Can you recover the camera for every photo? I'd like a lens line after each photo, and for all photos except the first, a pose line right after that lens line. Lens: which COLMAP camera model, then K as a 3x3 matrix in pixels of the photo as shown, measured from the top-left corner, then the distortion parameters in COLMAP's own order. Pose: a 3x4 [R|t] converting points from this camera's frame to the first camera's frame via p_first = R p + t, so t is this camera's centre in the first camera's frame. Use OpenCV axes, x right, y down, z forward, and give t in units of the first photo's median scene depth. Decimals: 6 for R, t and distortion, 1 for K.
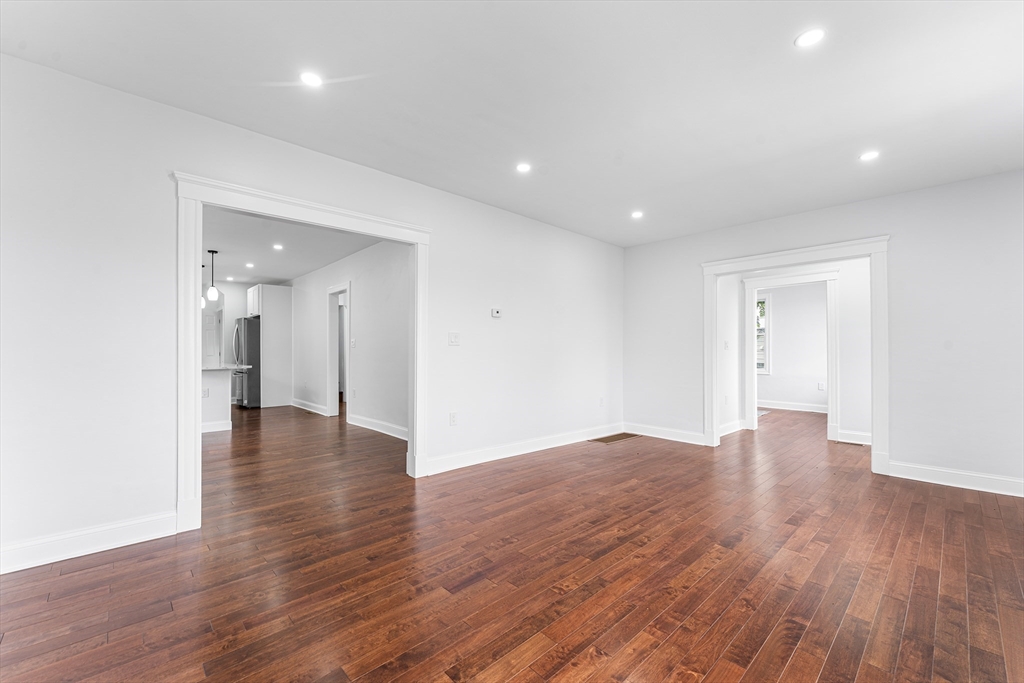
lens RADIAL K [[413.9, 0, 510.6], [0, 413.9, 350.0], [0, 0, 1]] dist [-0.000333, 0.000602]
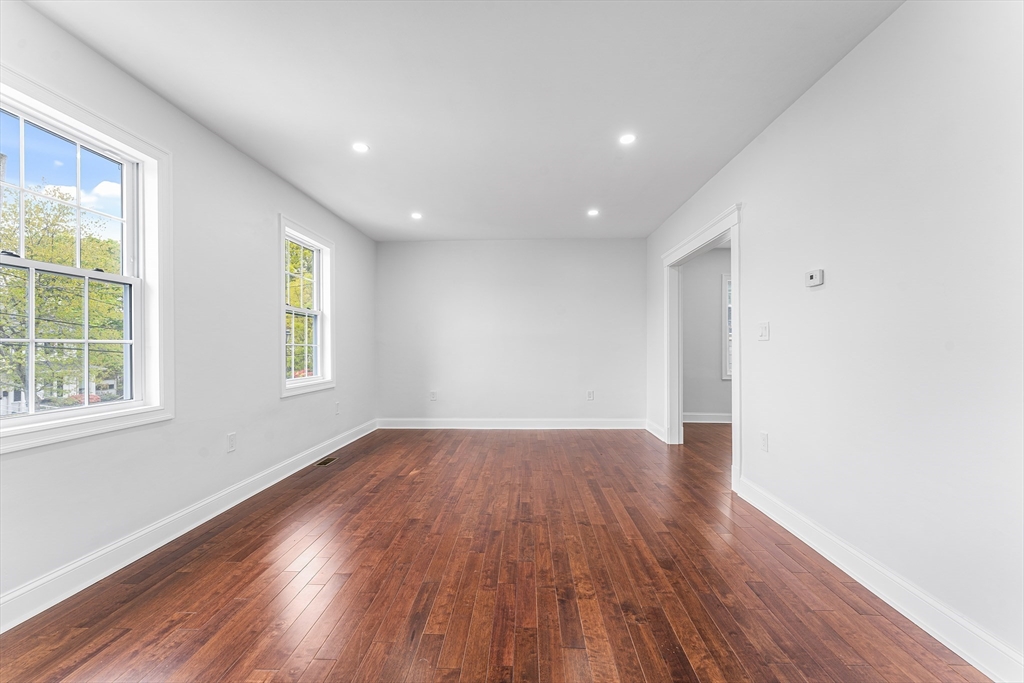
lens RADIAL K [[413.9, 0, 508.6], [0, 413.9, 346.0], [0, 0, 1]] dist [-0.000333, 0.000602]
pose [[-0.718944, -0.007419, -0.695028, 1.037425], [-0.009415, 0.999955, -0.000935, 0.006256], [0.695004, 0.005871, -0.718982, 1.840571]]
